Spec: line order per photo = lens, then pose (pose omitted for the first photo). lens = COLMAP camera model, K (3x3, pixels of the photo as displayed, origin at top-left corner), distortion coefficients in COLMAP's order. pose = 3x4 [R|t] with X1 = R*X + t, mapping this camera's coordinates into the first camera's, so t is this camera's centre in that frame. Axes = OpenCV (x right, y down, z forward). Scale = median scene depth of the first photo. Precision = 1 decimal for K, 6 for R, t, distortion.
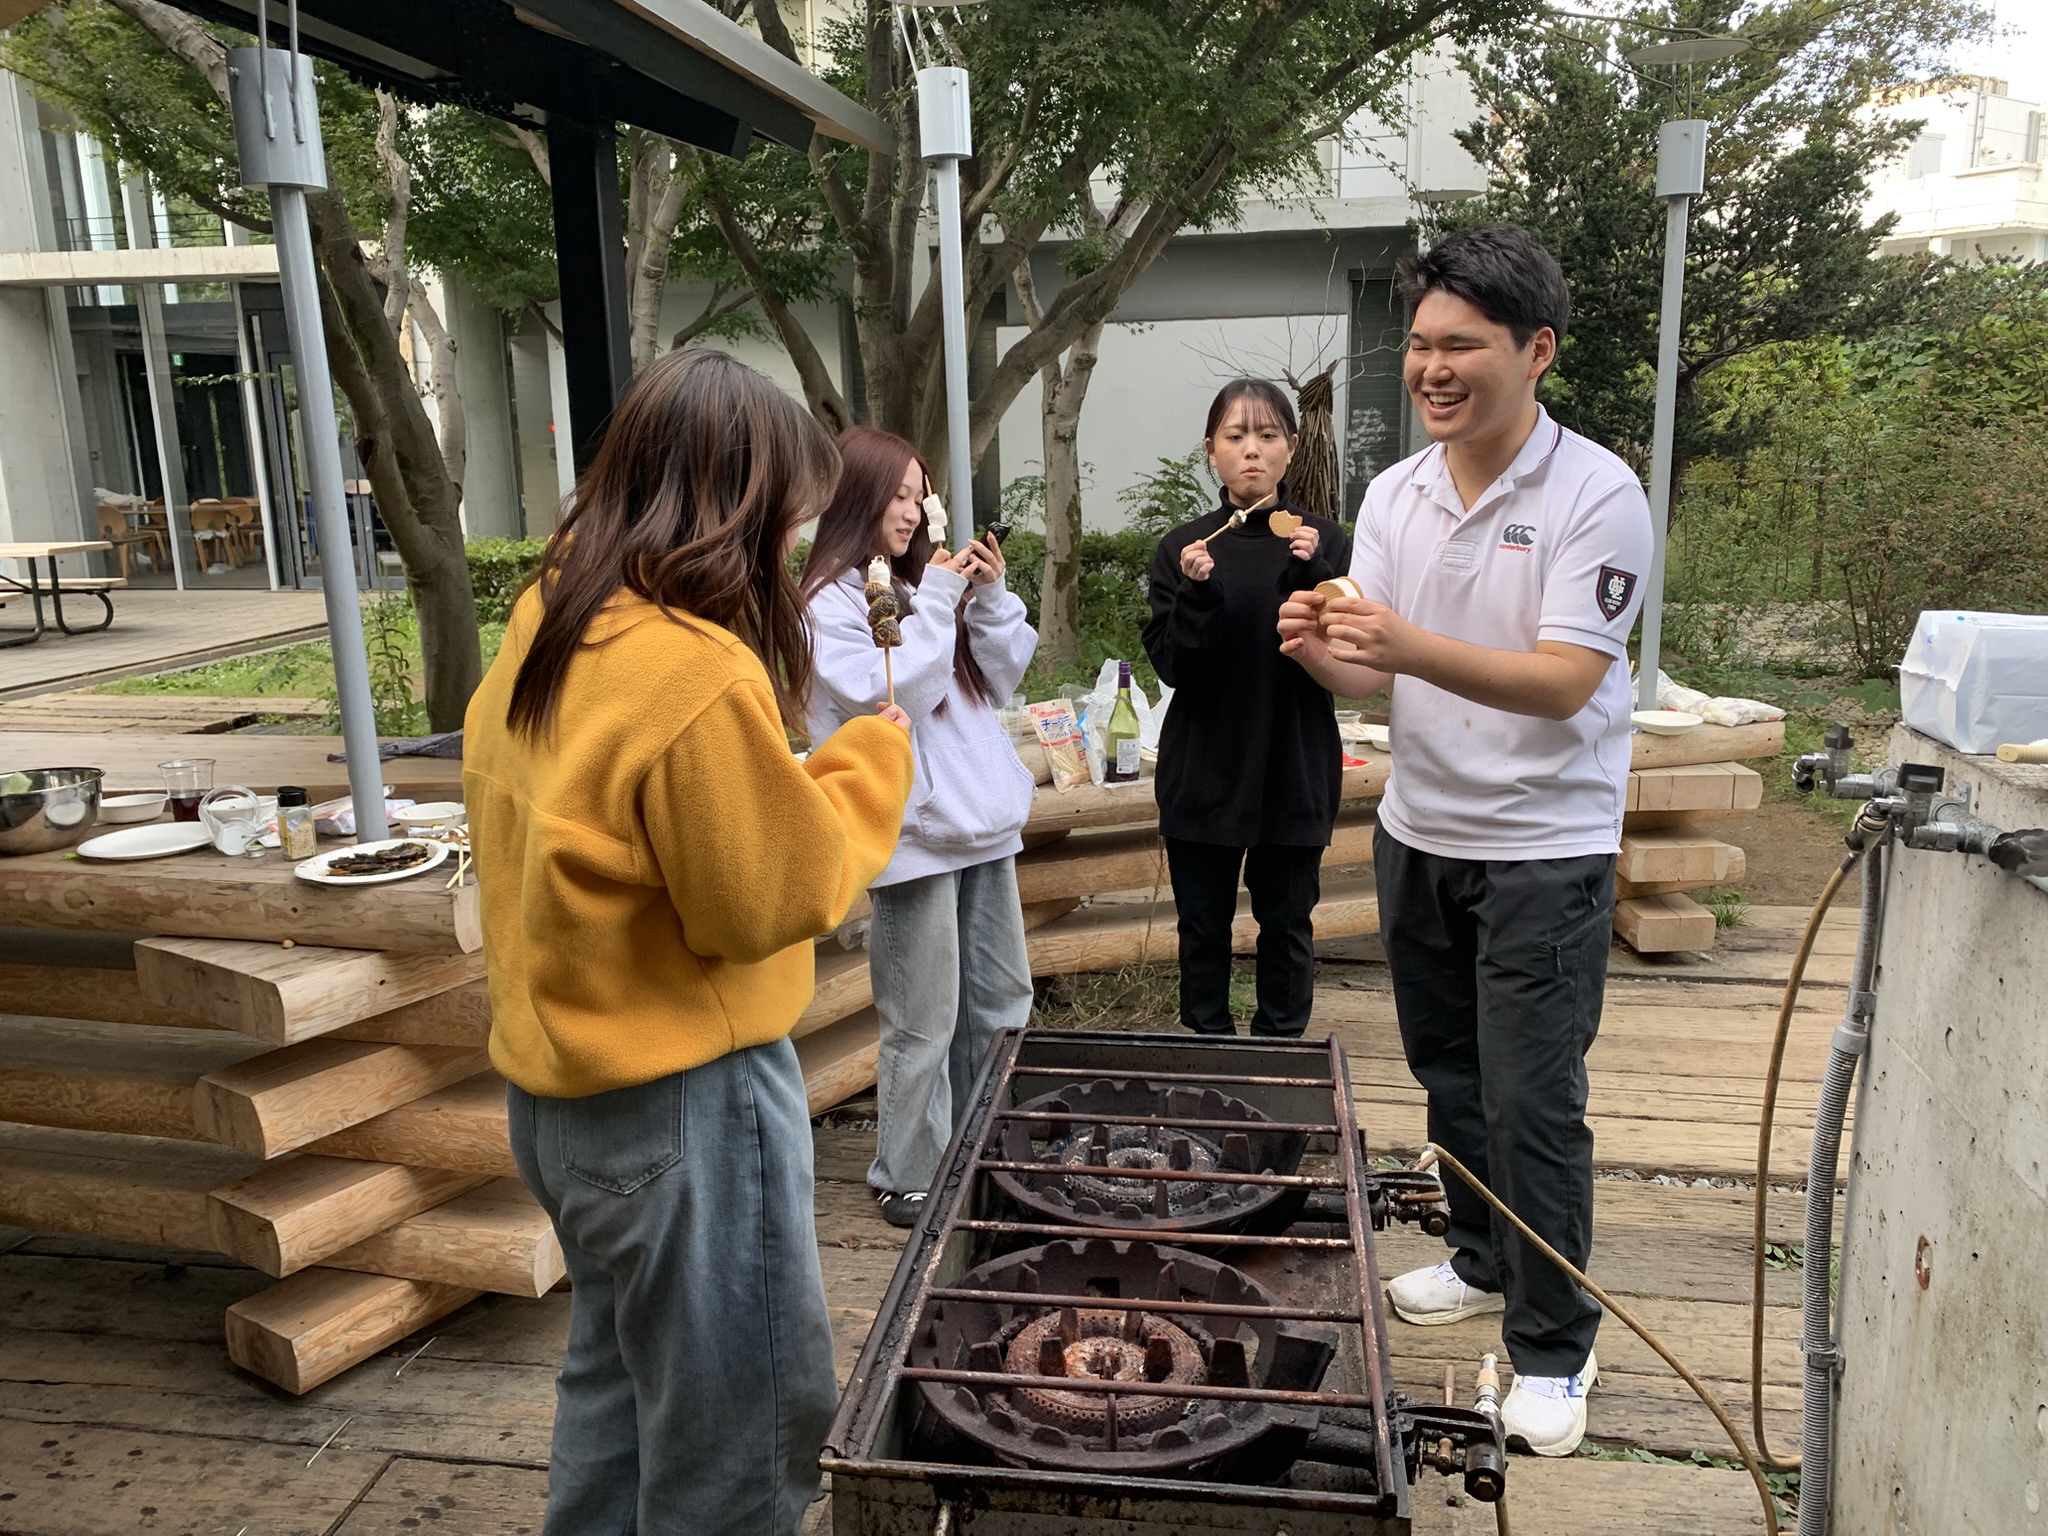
lens RADIAL K [[1561.2, 0, 1035.3], [0, 1561.2, 767.6], [0, 0, 1]] dist [0.041077, -0.036474]
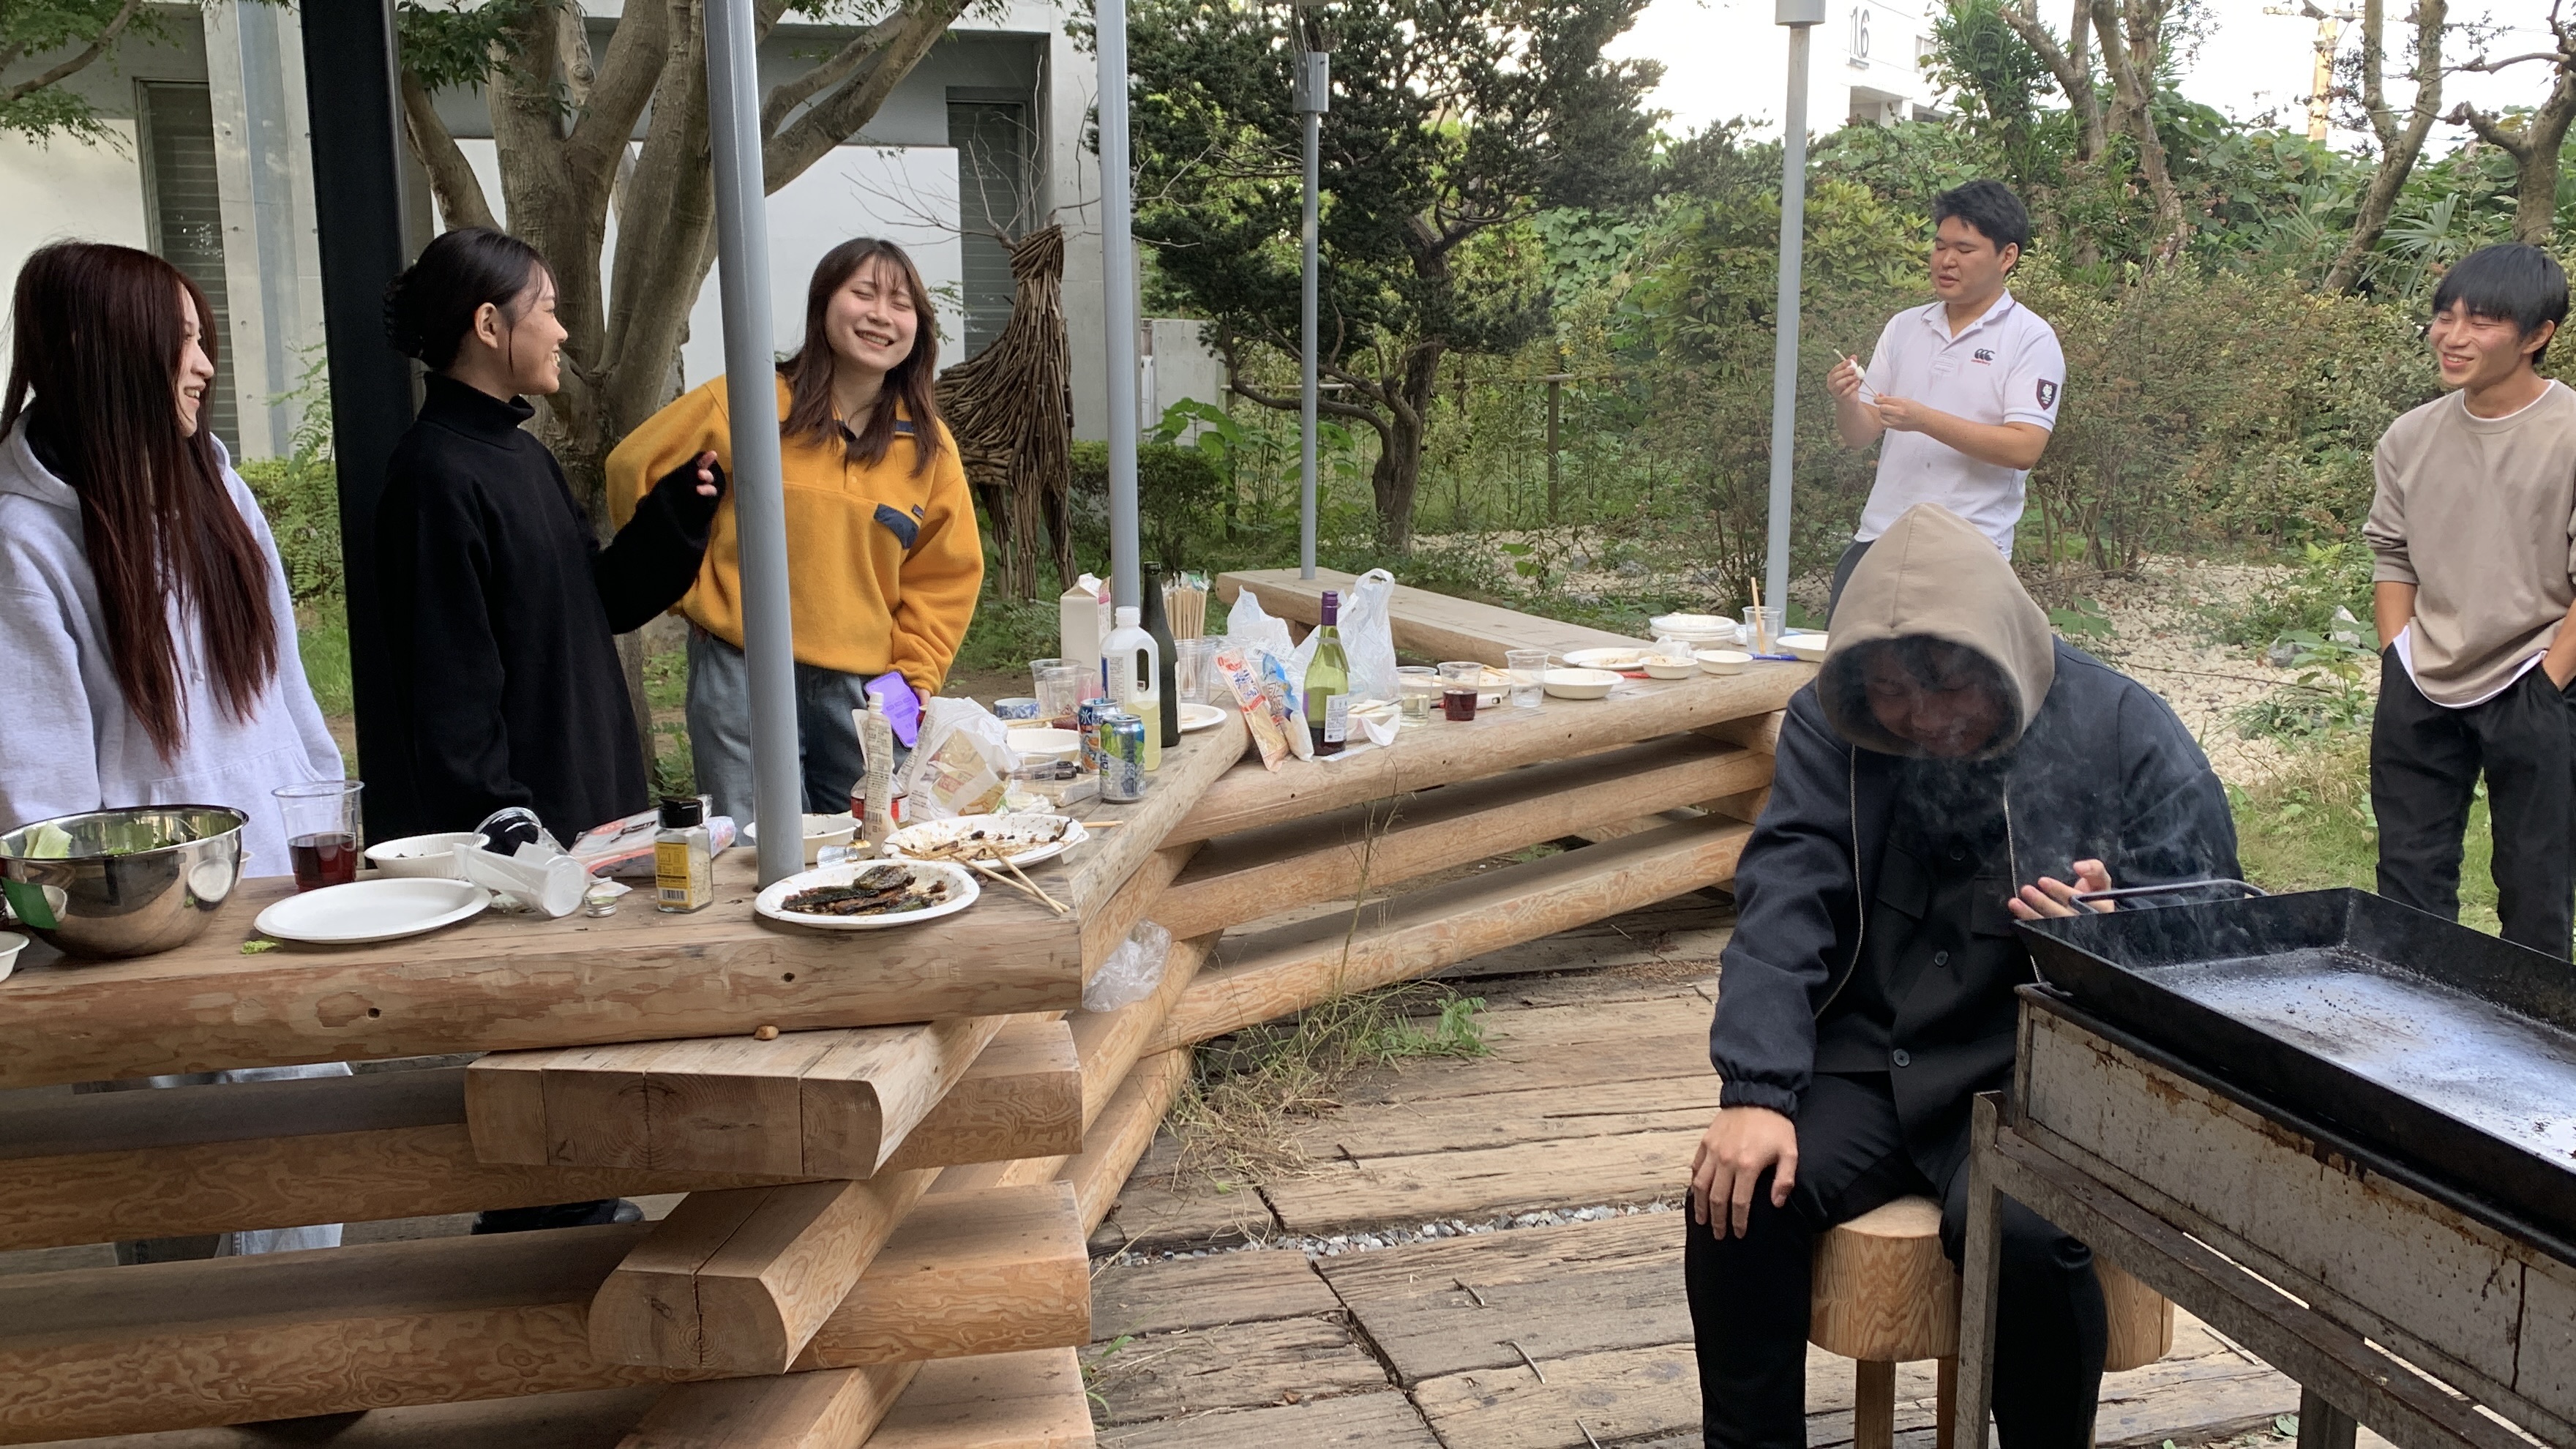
lens RADIAL K [[2248.0, 0, 1290.5], [0, 2248.0, 720.7], [0, 0, 1]] dist [0.067734, -0.106504]
pose [[0.900305, -0.062358, 0.430771, -0.185993], [0.077601, 0.996824, -0.017887, 0.004929], [-0.428287, 0.049532, 0.902284, 0.018237]]
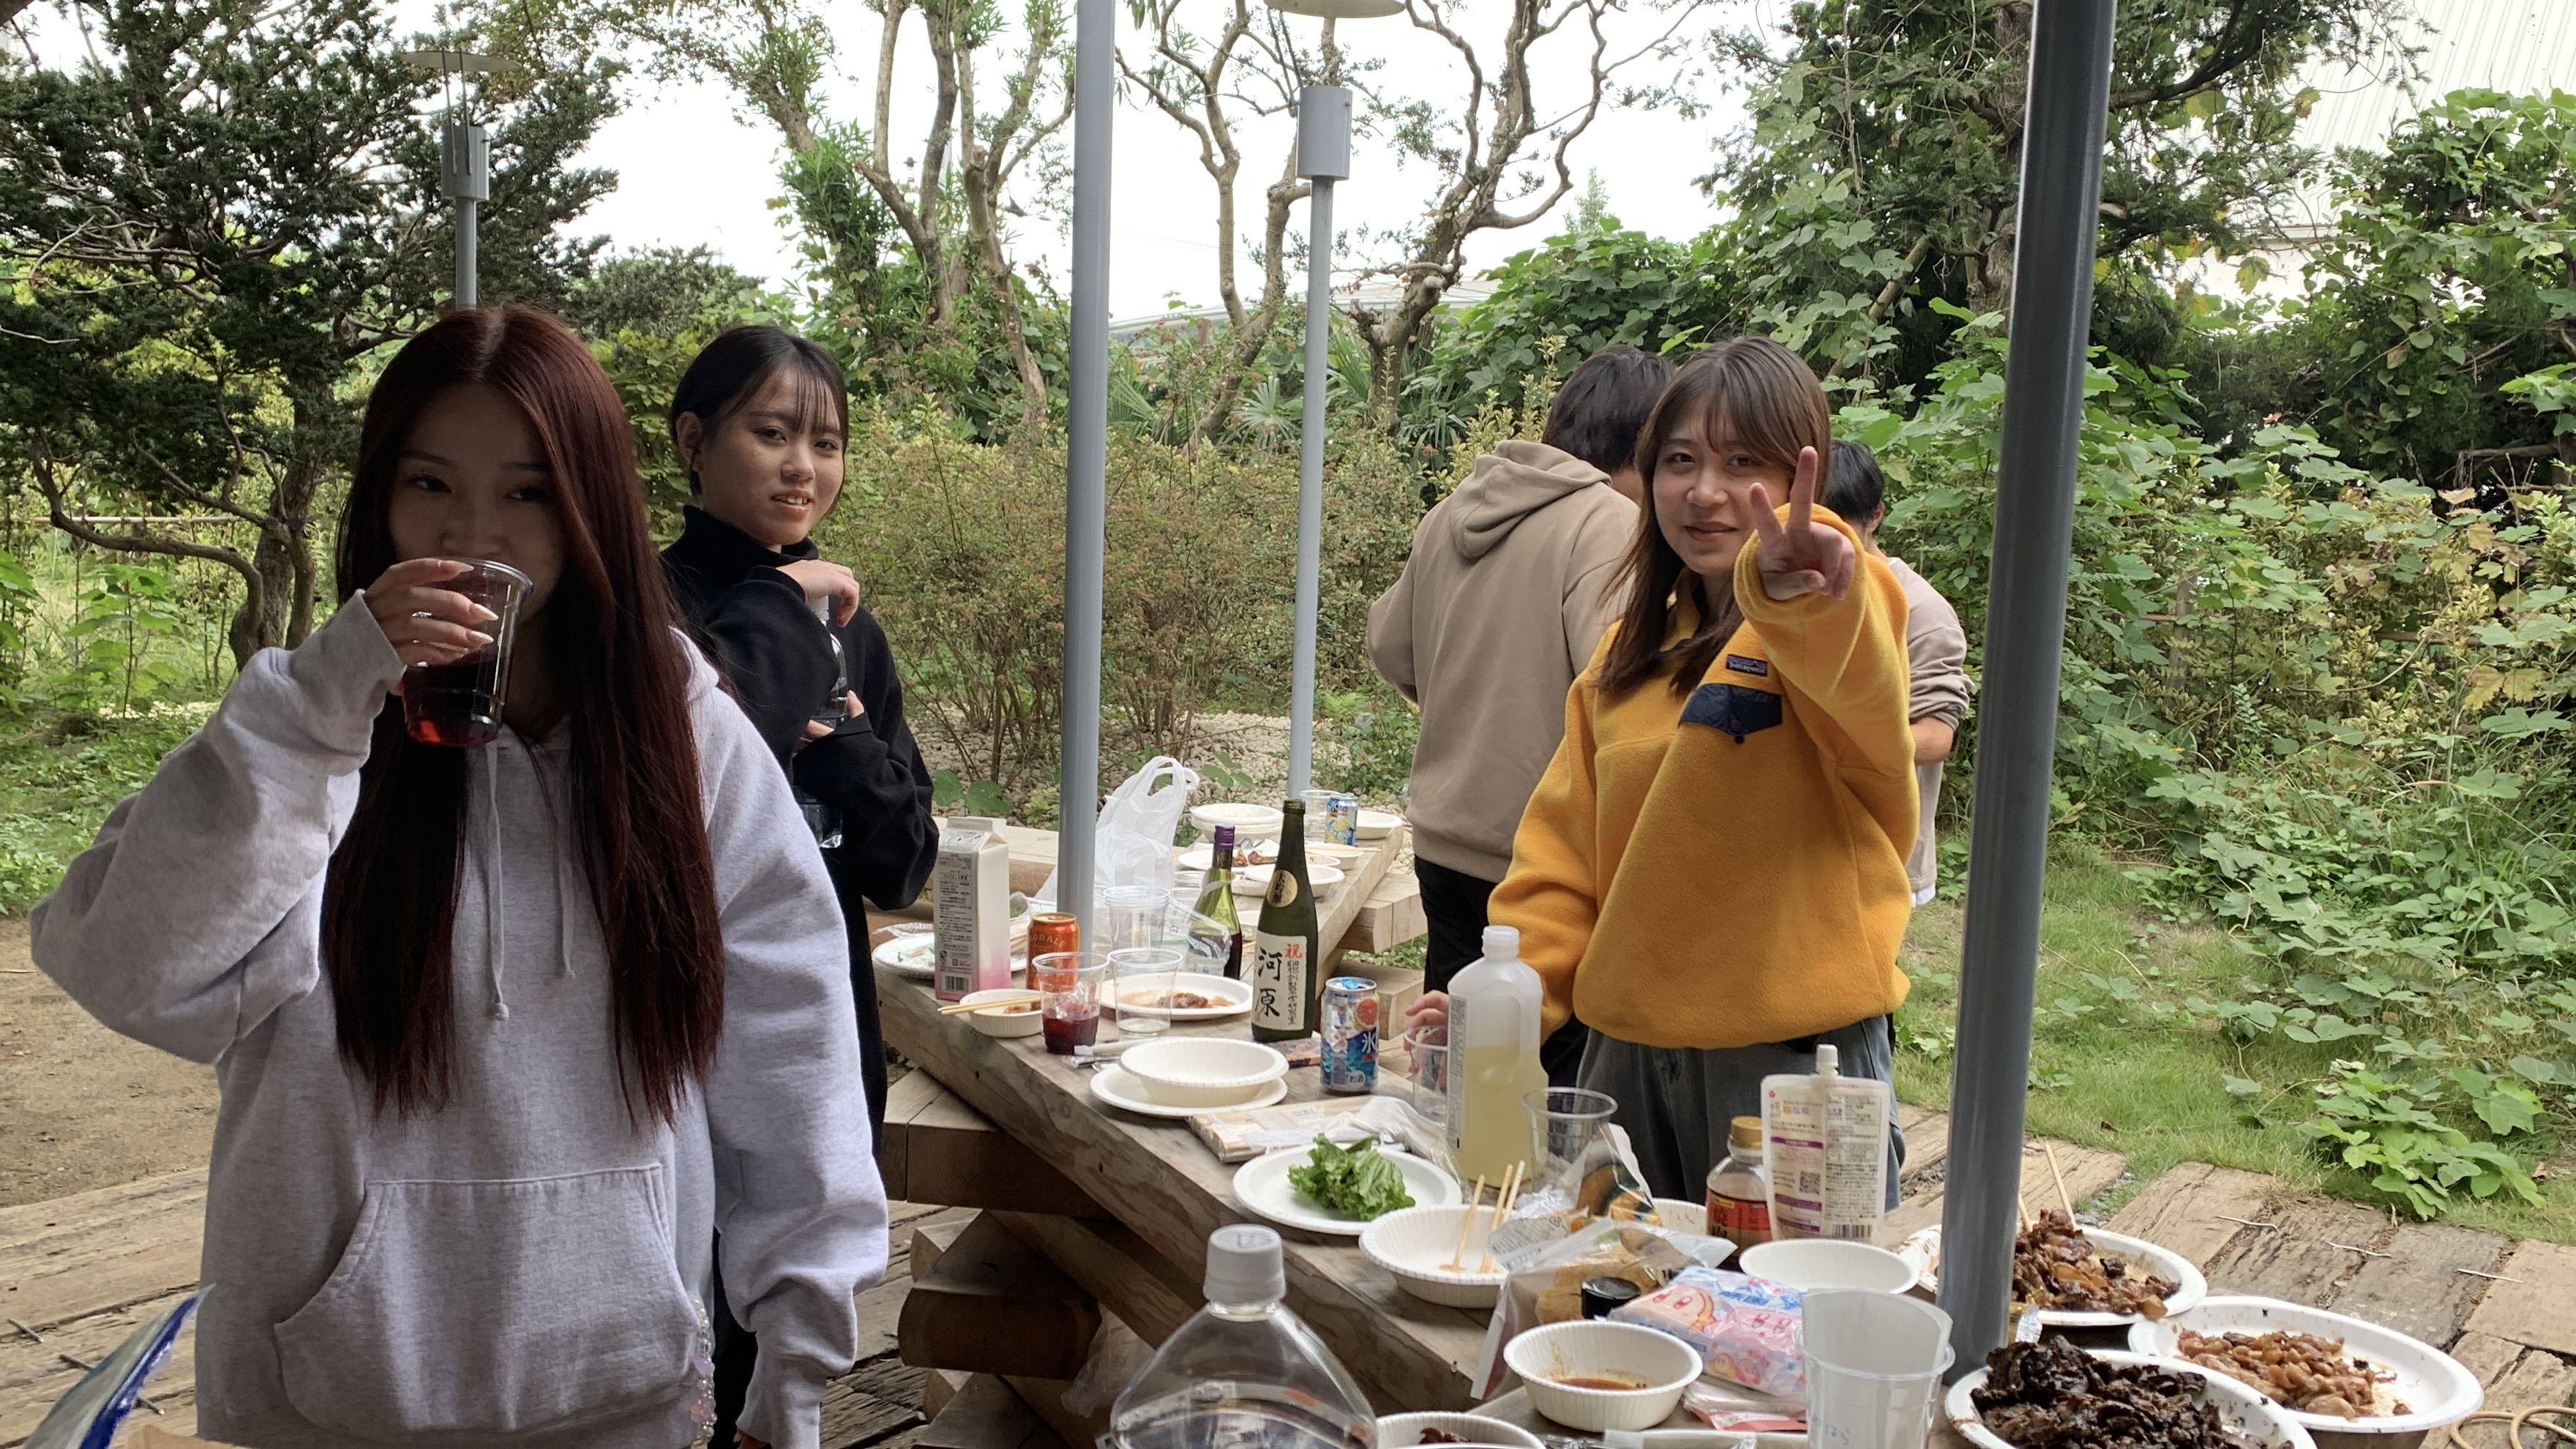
lens RADIAL K [[2248.0, 0, 1302.4], [0, 2248.0, 721.8], [0, 0, 1]] dist [0.067734, -0.106504]
pose [[0.452847, -0.062792, 0.889374, -0.306728], [0.142296, 0.989821, -0.002570, -0.043513], [-0.880160, 0.127718, 0.457172, 0.253466]]
